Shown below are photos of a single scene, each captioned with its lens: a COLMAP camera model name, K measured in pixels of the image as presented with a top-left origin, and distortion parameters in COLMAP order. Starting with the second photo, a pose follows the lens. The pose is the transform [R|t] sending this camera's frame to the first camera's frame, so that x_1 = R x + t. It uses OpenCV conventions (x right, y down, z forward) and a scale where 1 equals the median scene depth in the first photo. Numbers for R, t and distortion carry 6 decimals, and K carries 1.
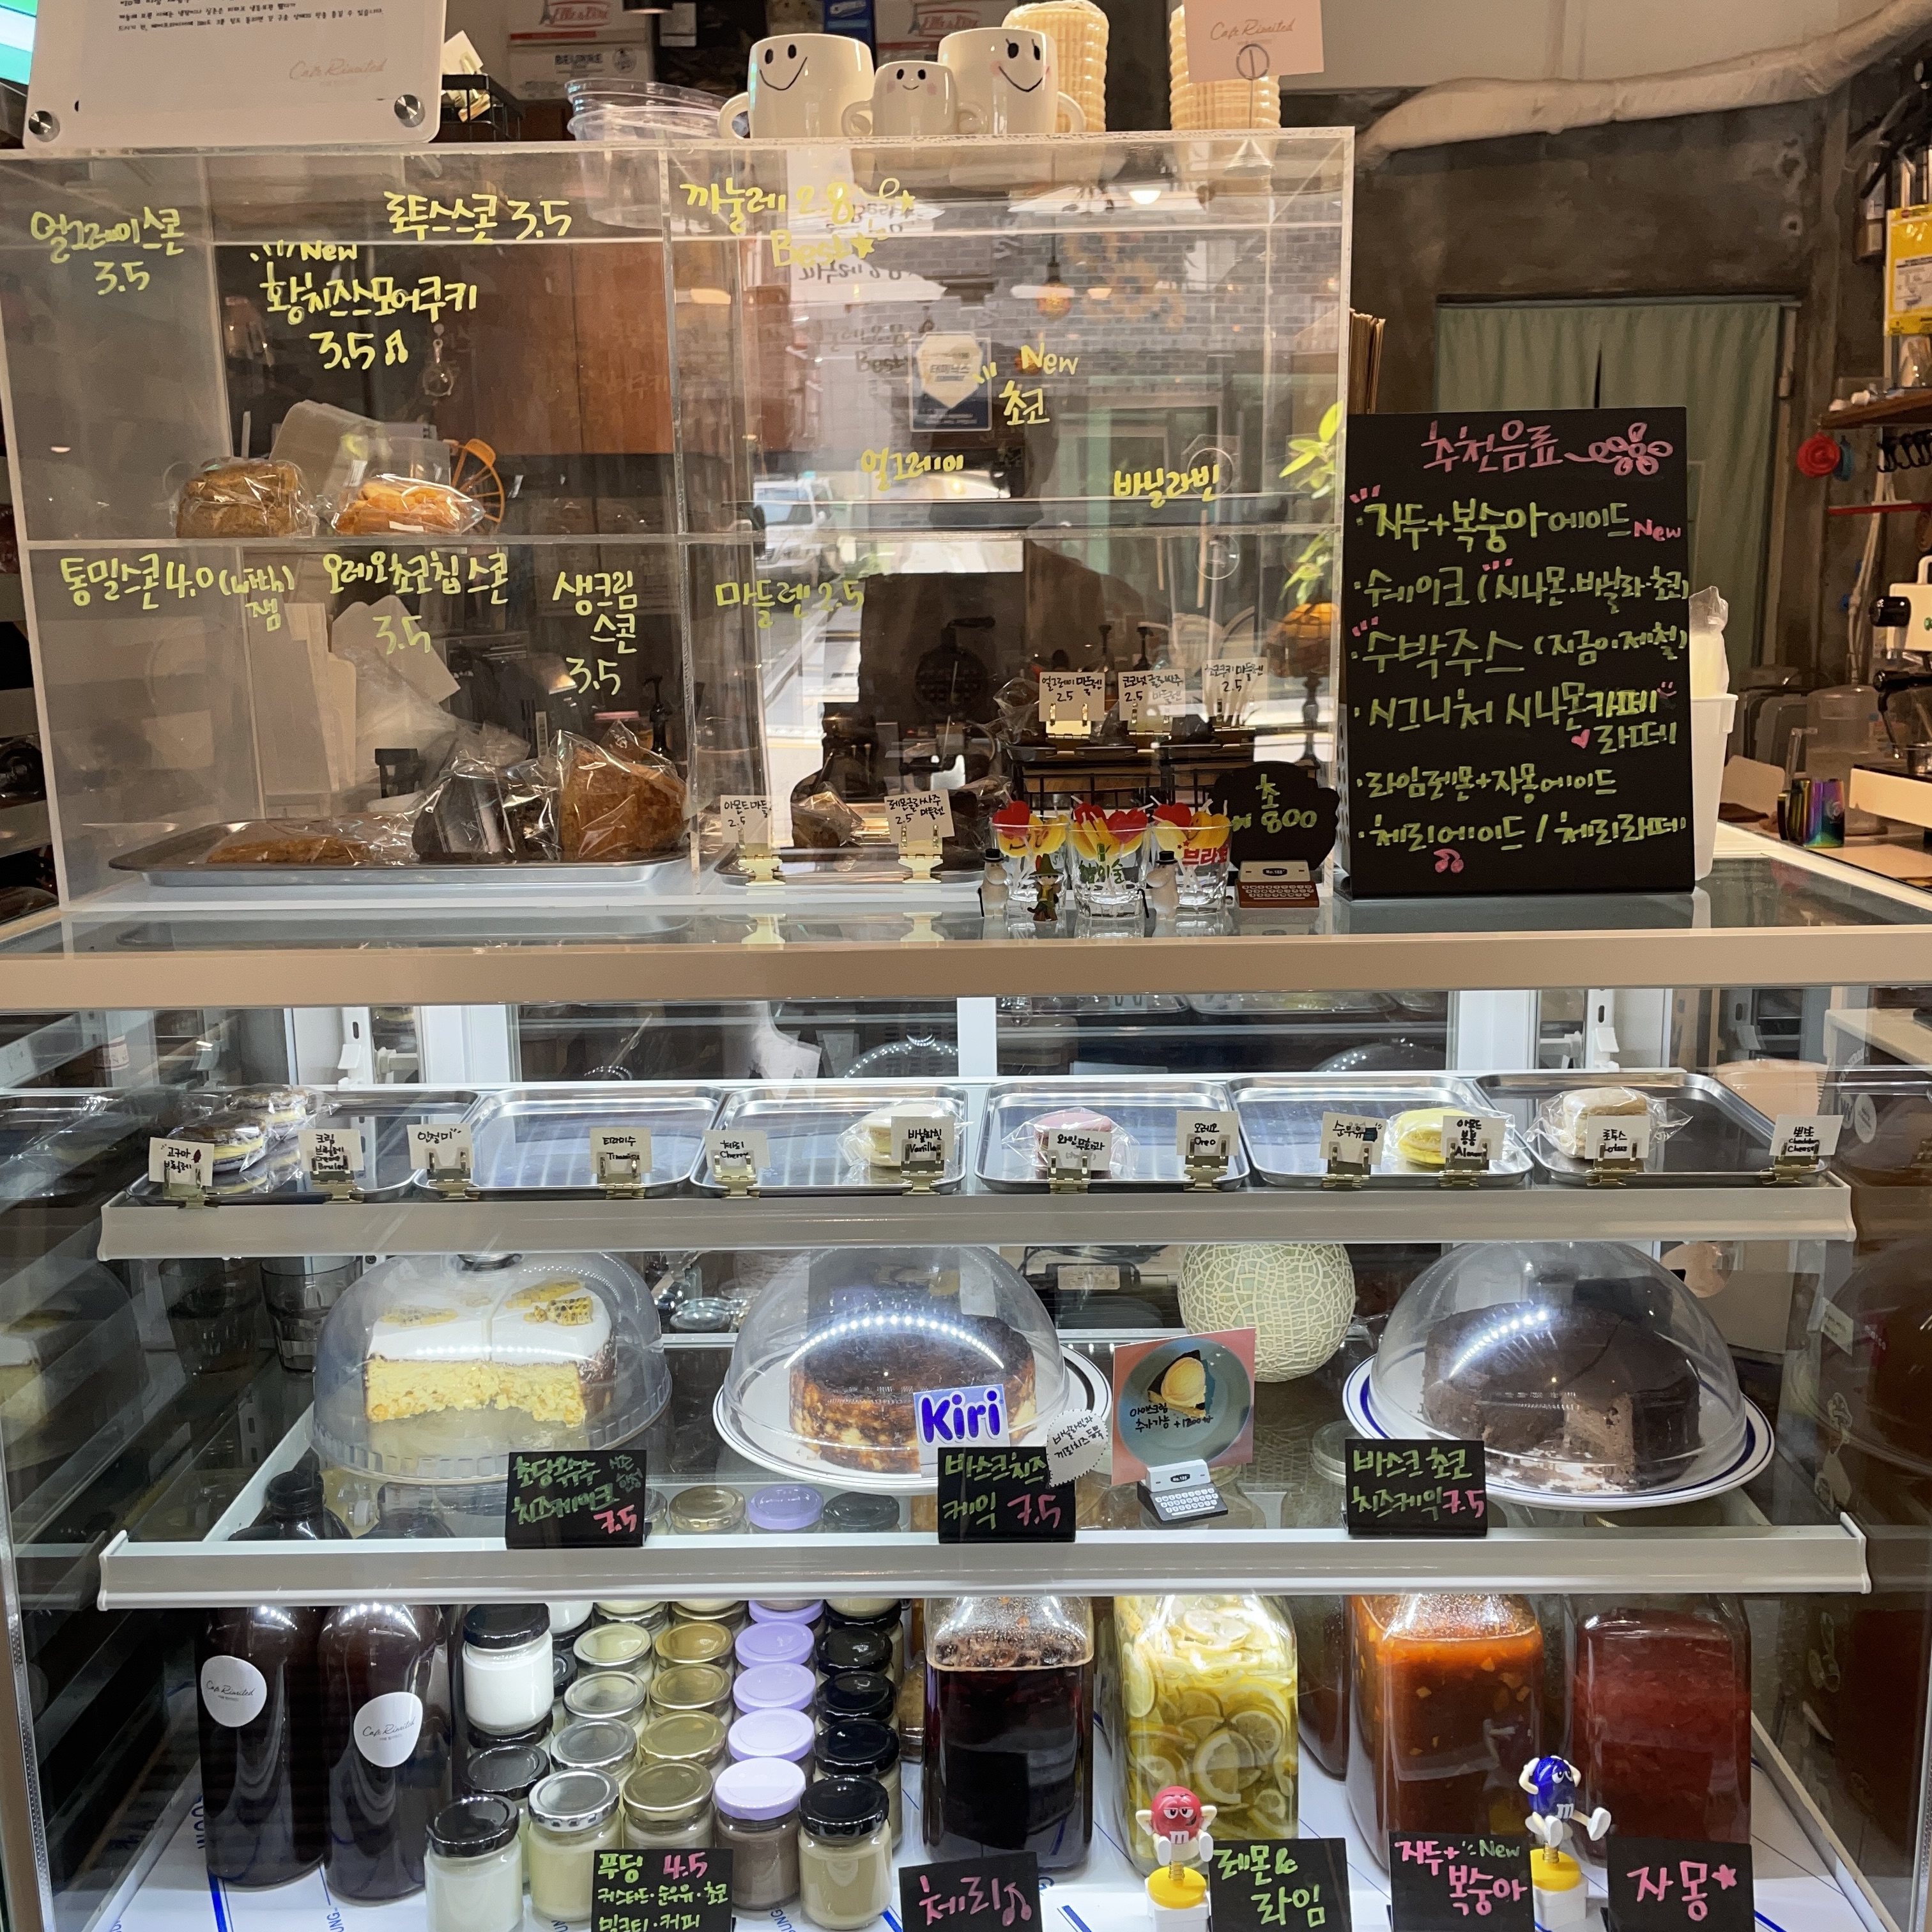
lens RADIAL K [[1965.5, 0, 966.0], [0, 1965.5, 966.0], [0, 0, 1]] dist [0.098006, -0.130633]
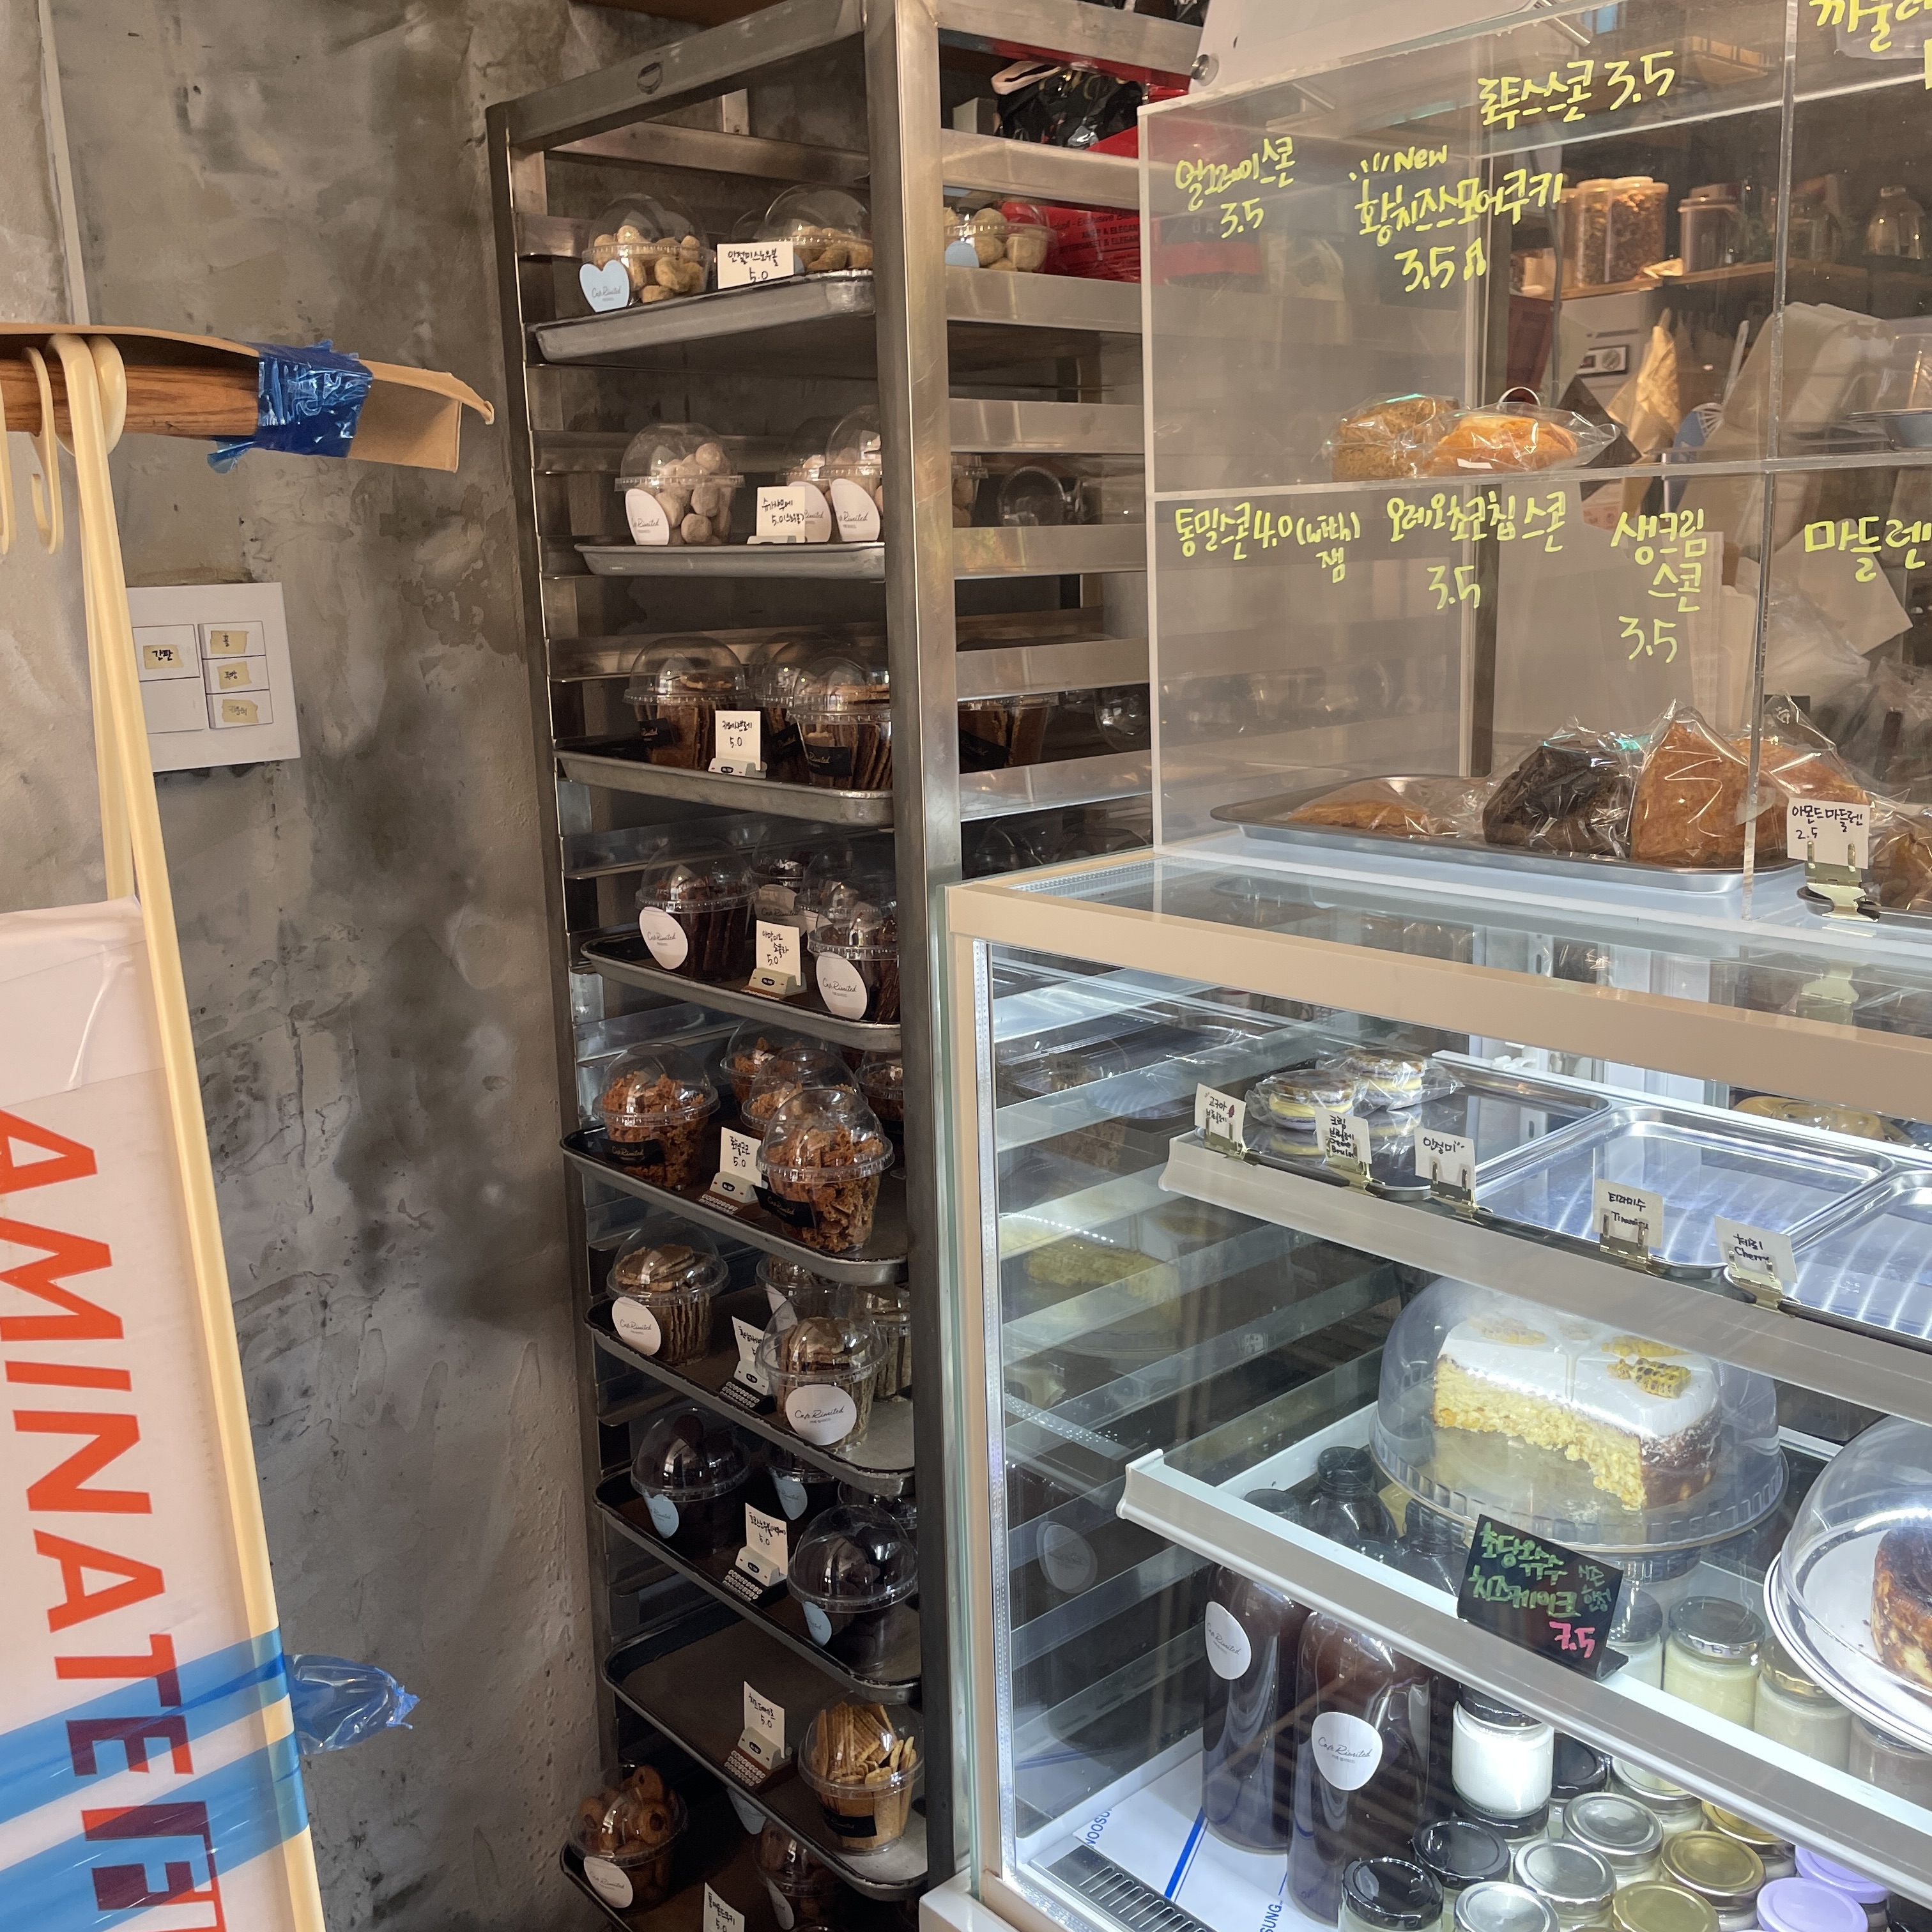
lens RADIAL K [[1965.5, 0, 966.0], [0, 1965.5, 966.0], [0, 0, 1]] dist [0.098006, -0.130633]
pose [[0.678008, 0.154960, -0.718535, 0.234878], [-0.128880, 0.987444, 0.091342, -0.052523], [0.723668, 0.030675, 0.689467, 0.234895]]
